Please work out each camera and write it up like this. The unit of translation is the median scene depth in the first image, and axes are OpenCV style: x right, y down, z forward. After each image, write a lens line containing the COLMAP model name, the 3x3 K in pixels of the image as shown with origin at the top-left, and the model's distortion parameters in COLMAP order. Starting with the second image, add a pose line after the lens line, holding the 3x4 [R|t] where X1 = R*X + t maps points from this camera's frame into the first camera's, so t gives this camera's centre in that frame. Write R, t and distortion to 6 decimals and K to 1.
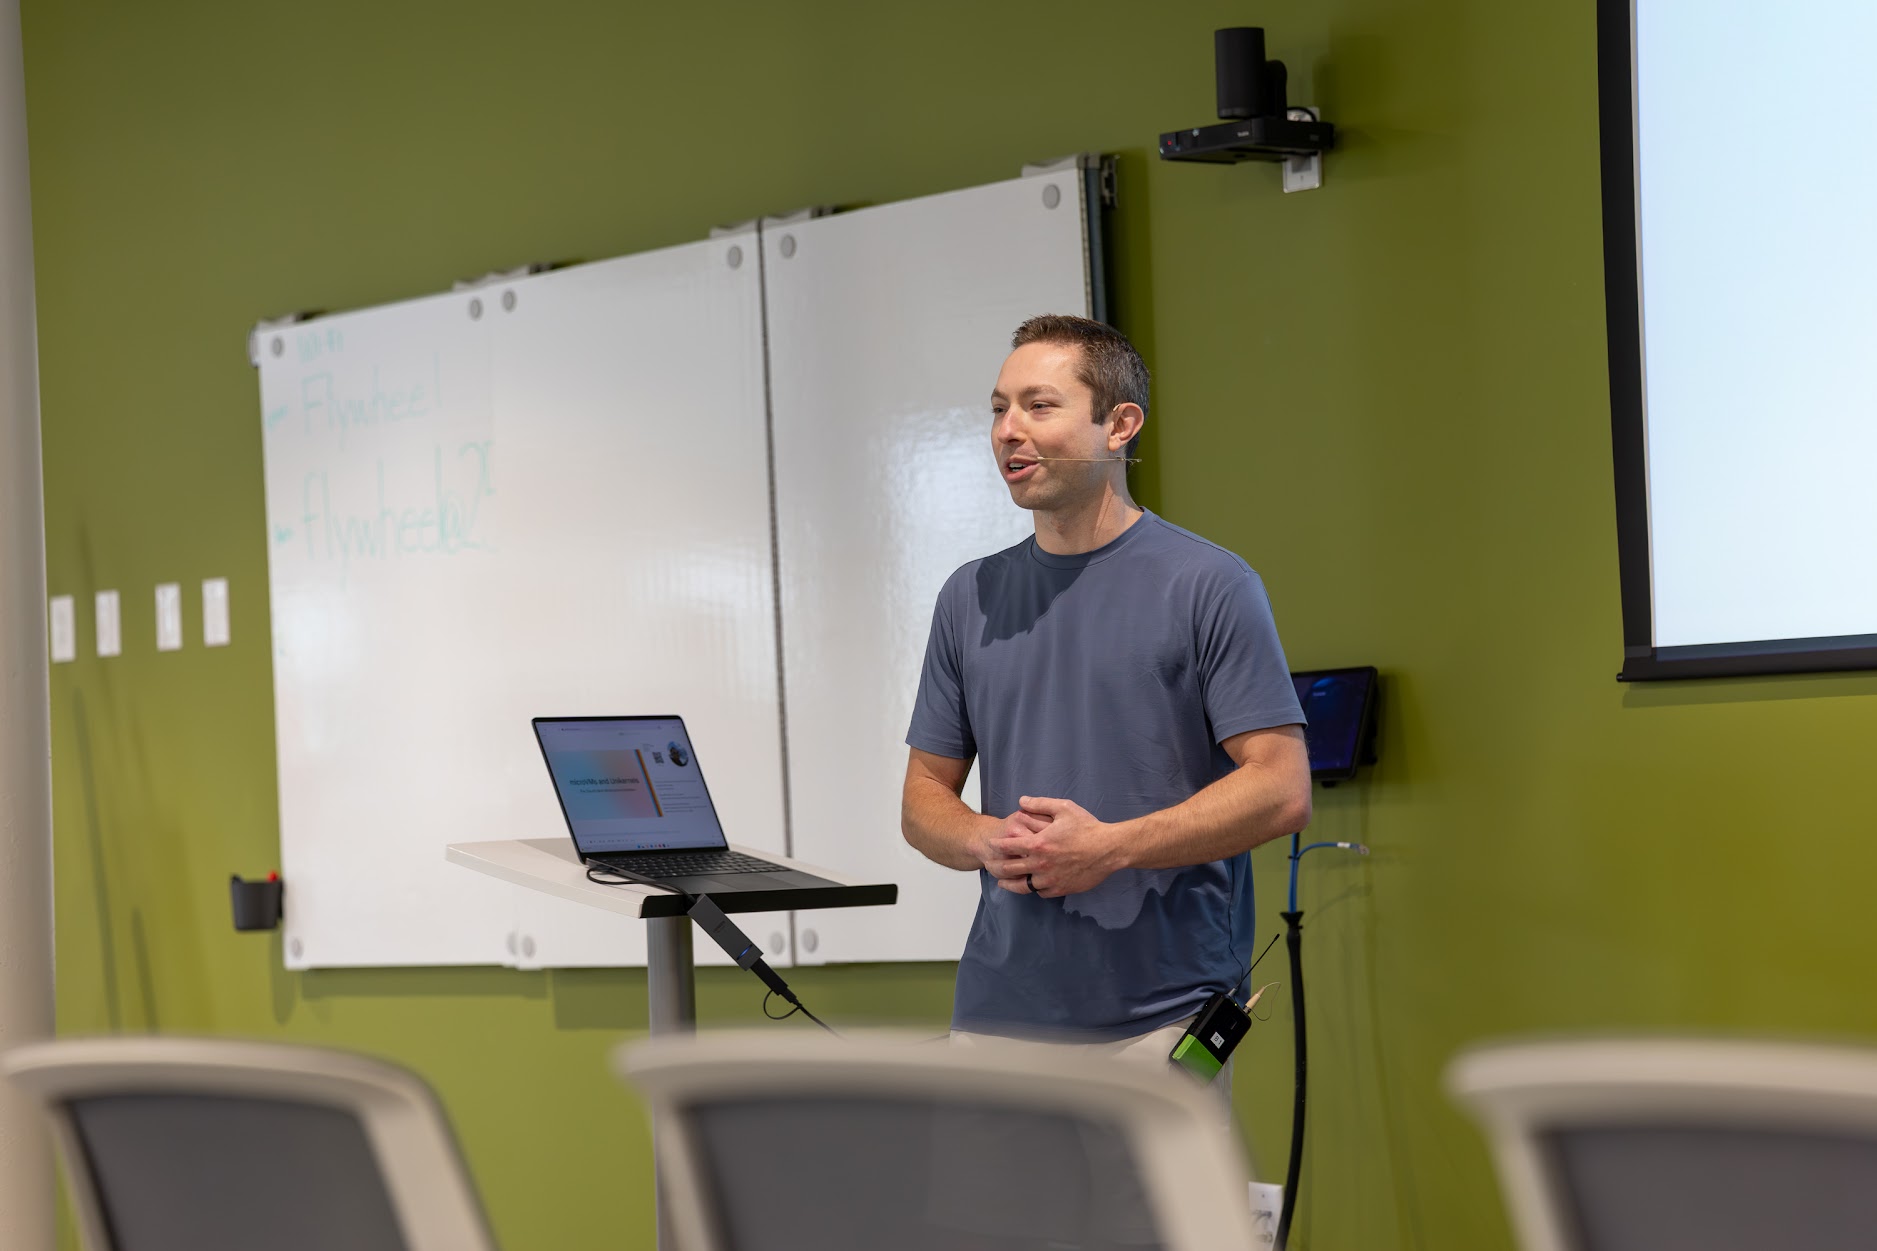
lens RADIAL K [[5517.3, 0, 653.1], [0, 5517.3, 596.9], [0, 0, 1]] dist [-0.052307, 0.000000]
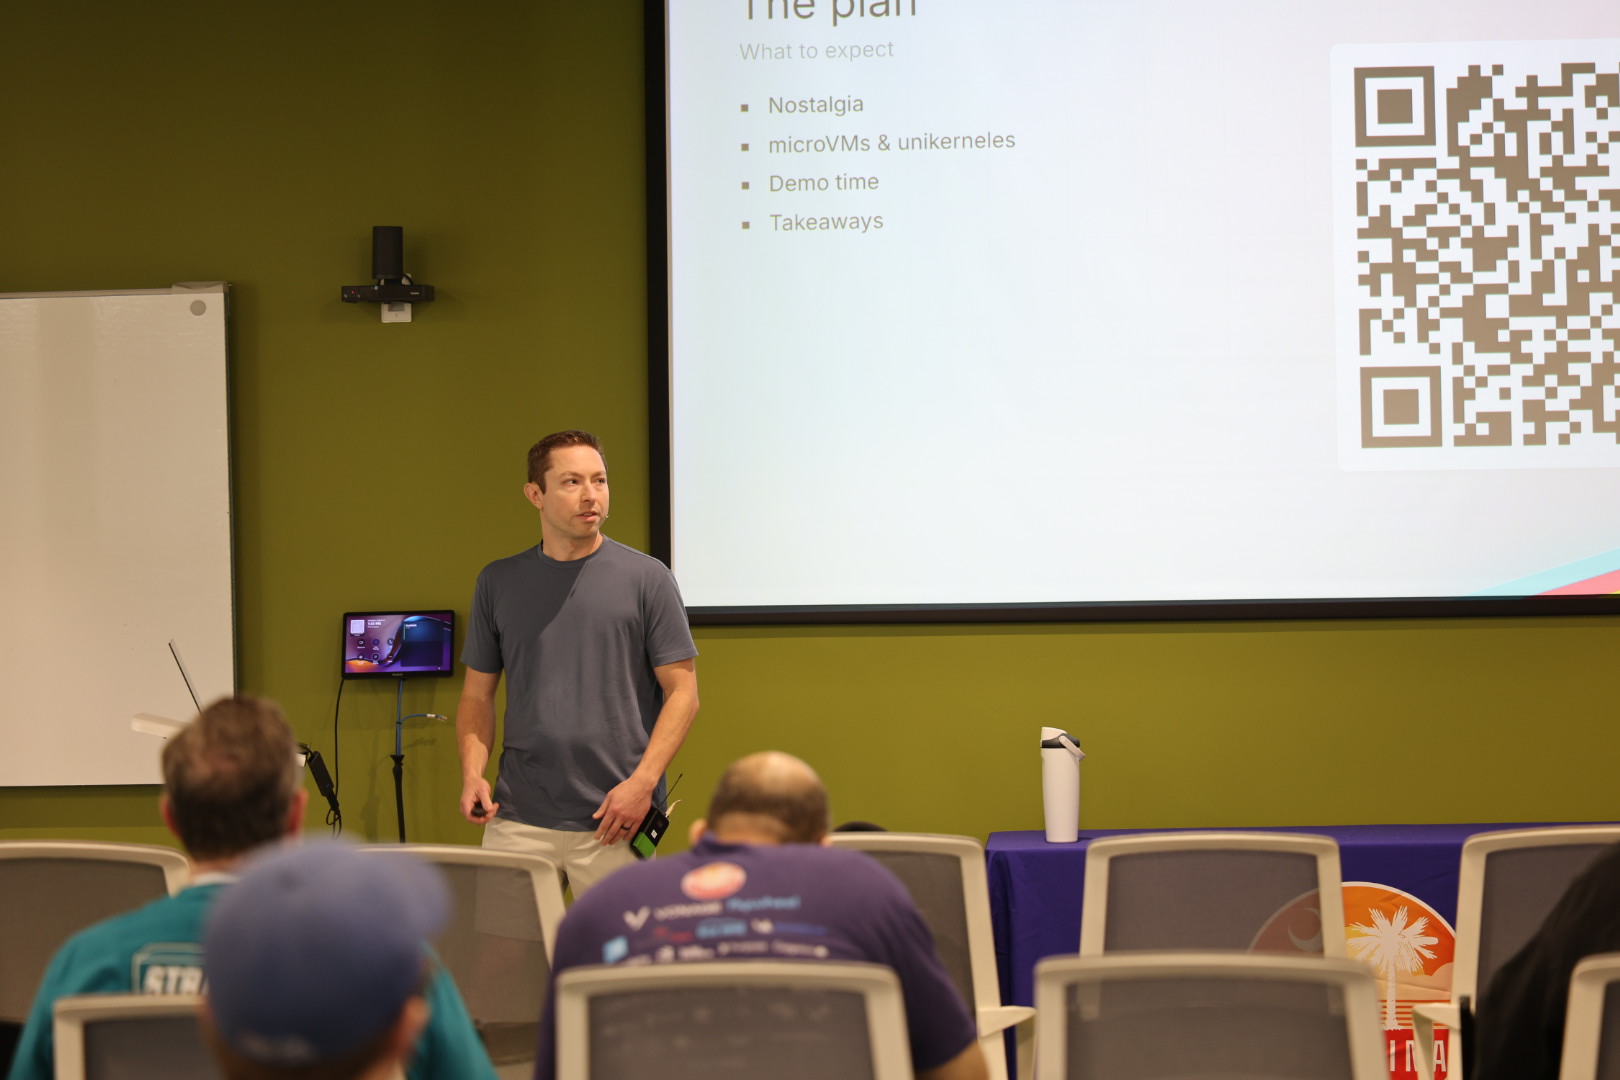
lens RADIAL K [[4761.9, 0, 842.4], [0, 4761.9, 581.6], [0, 0, 1]] dist [-0.052307, 0.000000]
pose [[0.622603, 0.017472, 0.782343, -0.932197], [-0.042431, 0.999034, 0.011456, -0.017869], [-0.781387, -0.040328, 0.622743, -0.007044]]
